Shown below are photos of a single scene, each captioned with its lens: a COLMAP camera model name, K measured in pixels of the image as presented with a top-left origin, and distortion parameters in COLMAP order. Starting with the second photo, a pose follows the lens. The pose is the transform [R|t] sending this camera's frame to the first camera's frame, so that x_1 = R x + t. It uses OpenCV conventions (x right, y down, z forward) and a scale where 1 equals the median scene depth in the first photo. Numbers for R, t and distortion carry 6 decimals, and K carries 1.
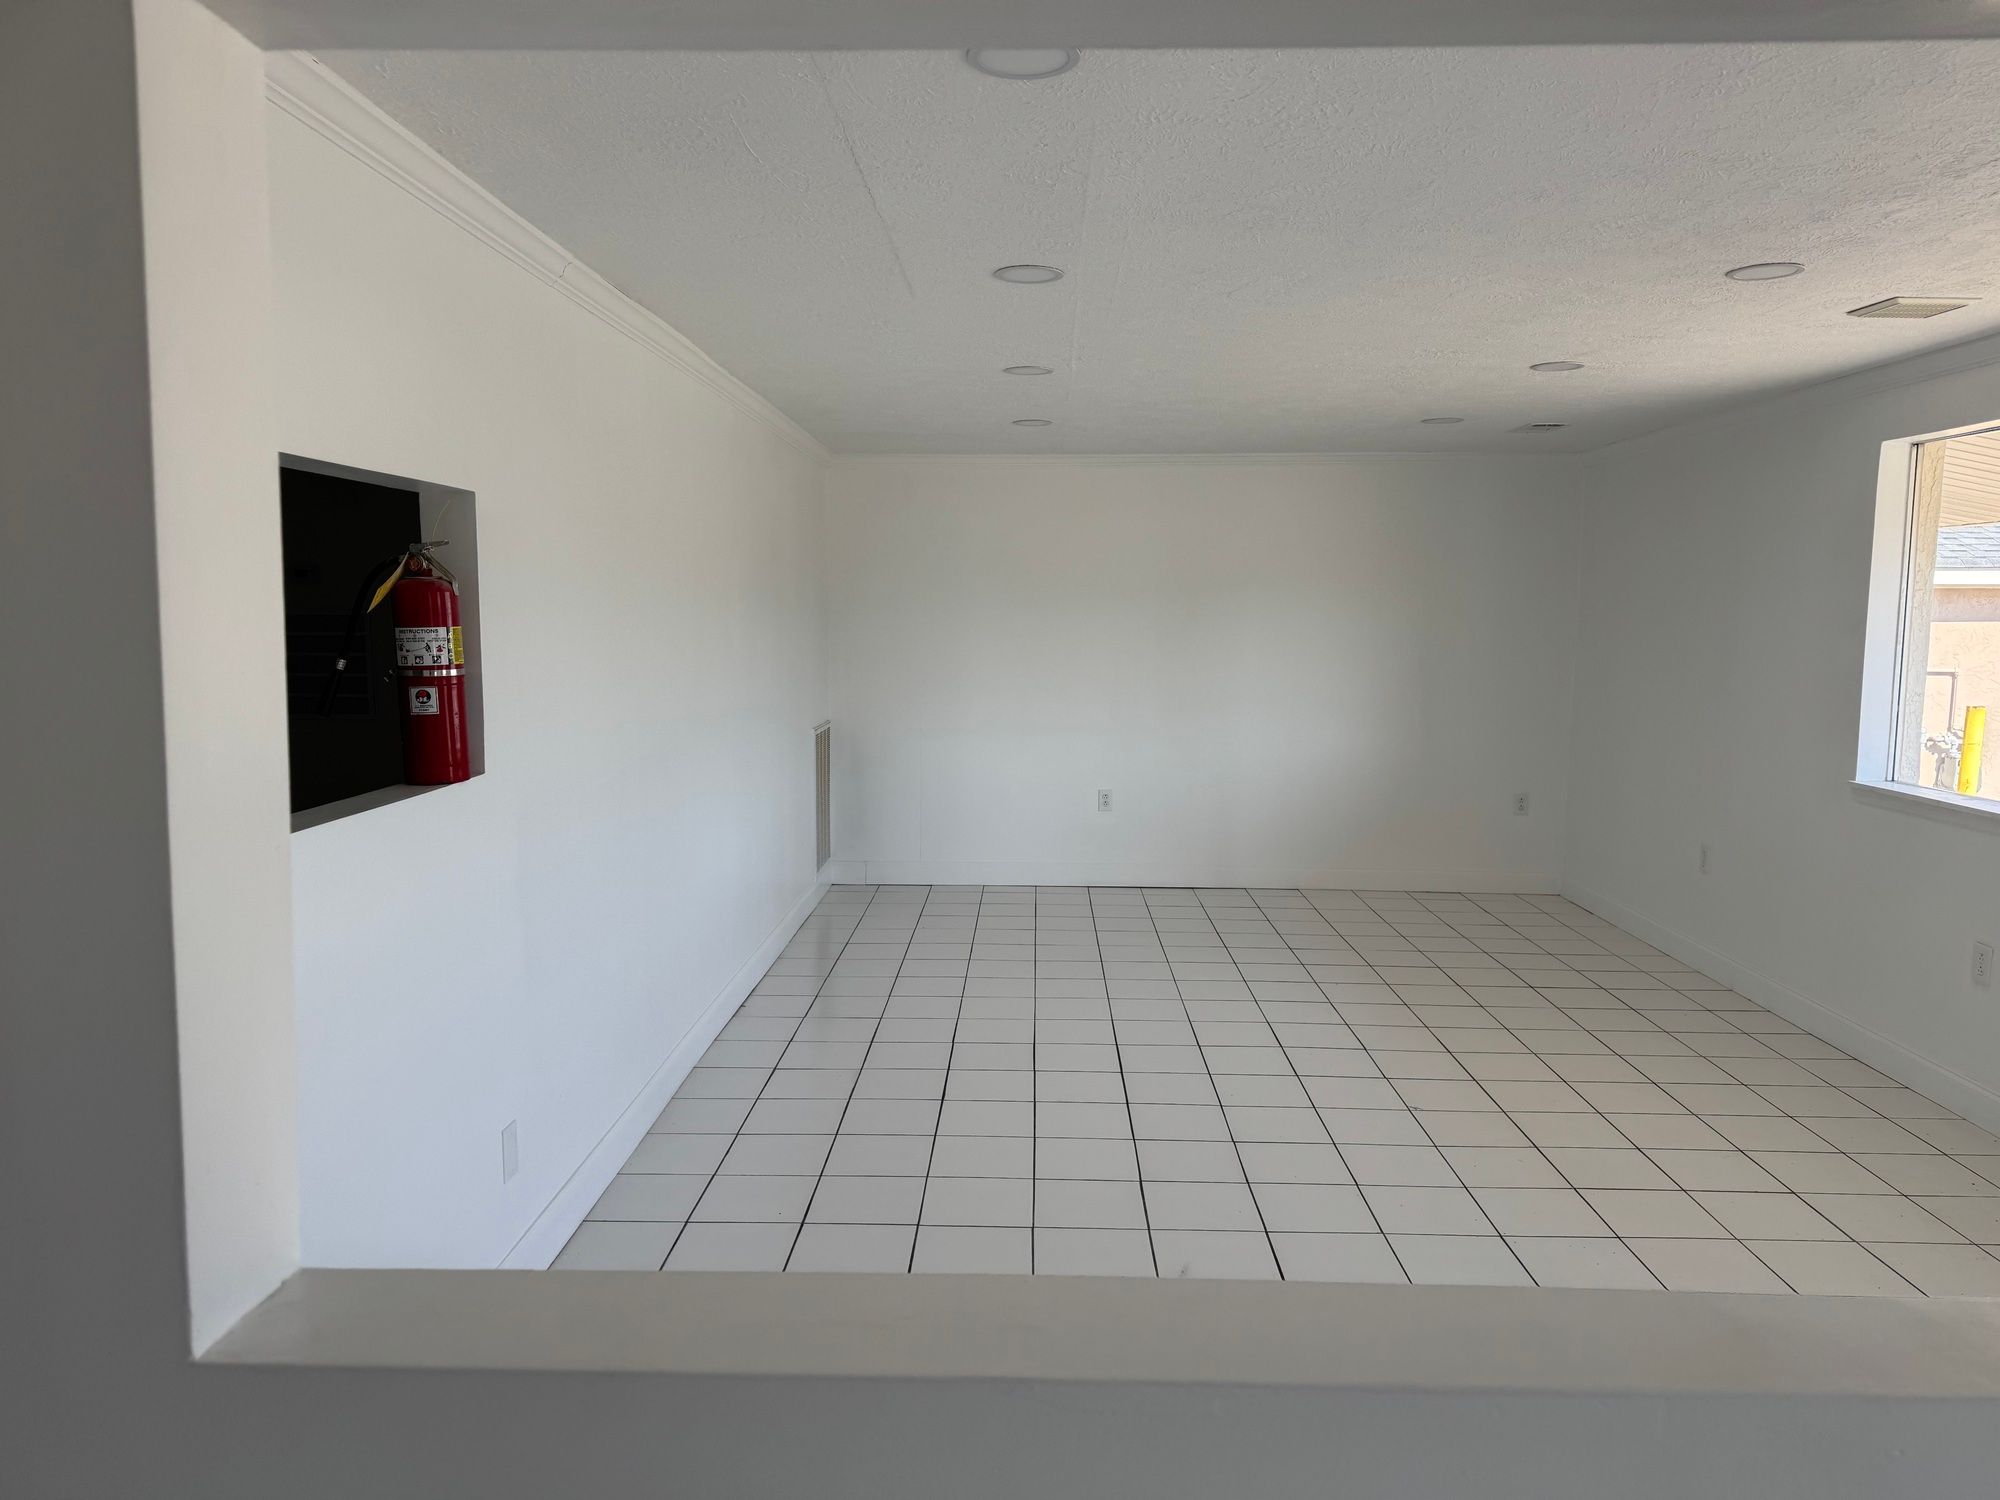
lens RADIAL K [[1394.2, 0, 1009.1], [0, 1394.2, 744.8], [0, 0, 1]] dist [0.046756, -0.050277]
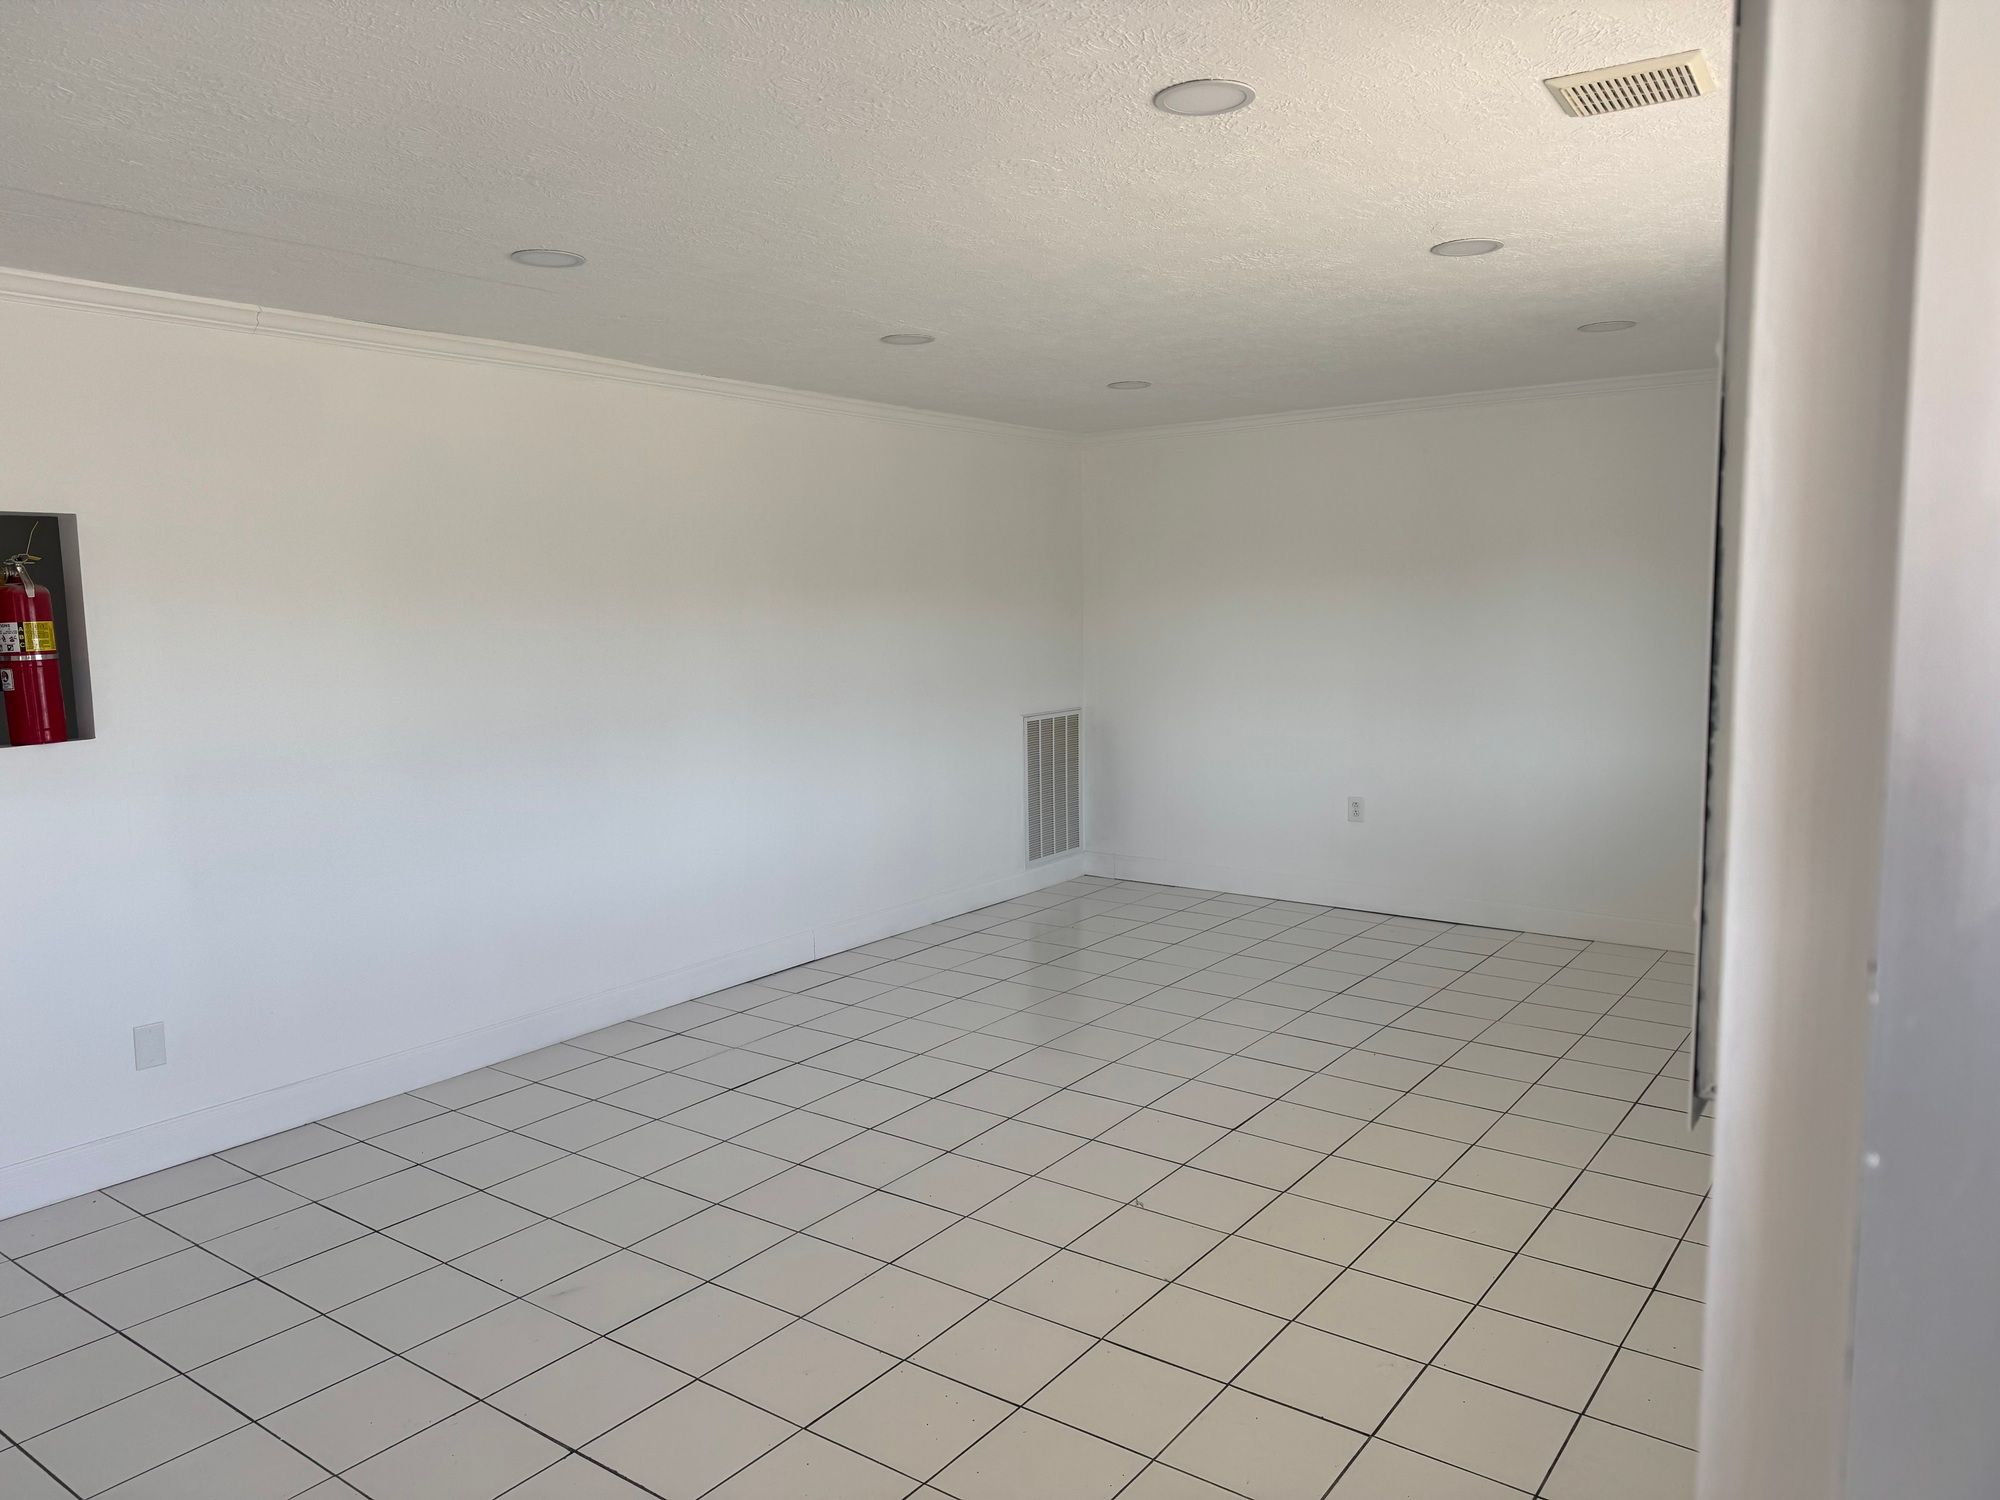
lens RADIAL K [[1394.2, 0, 1009.1], [0, 1394.2, 744.8], [0, 0, 1]] dist [0.046756, -0.050277]
pose [[0.811665, 0.037875, -0.582894, 0.971852], [-0.032548, 0.999278, 0.019608, -0.023952], [0.583215, 0.003057, 0.812312, 0.434165]]
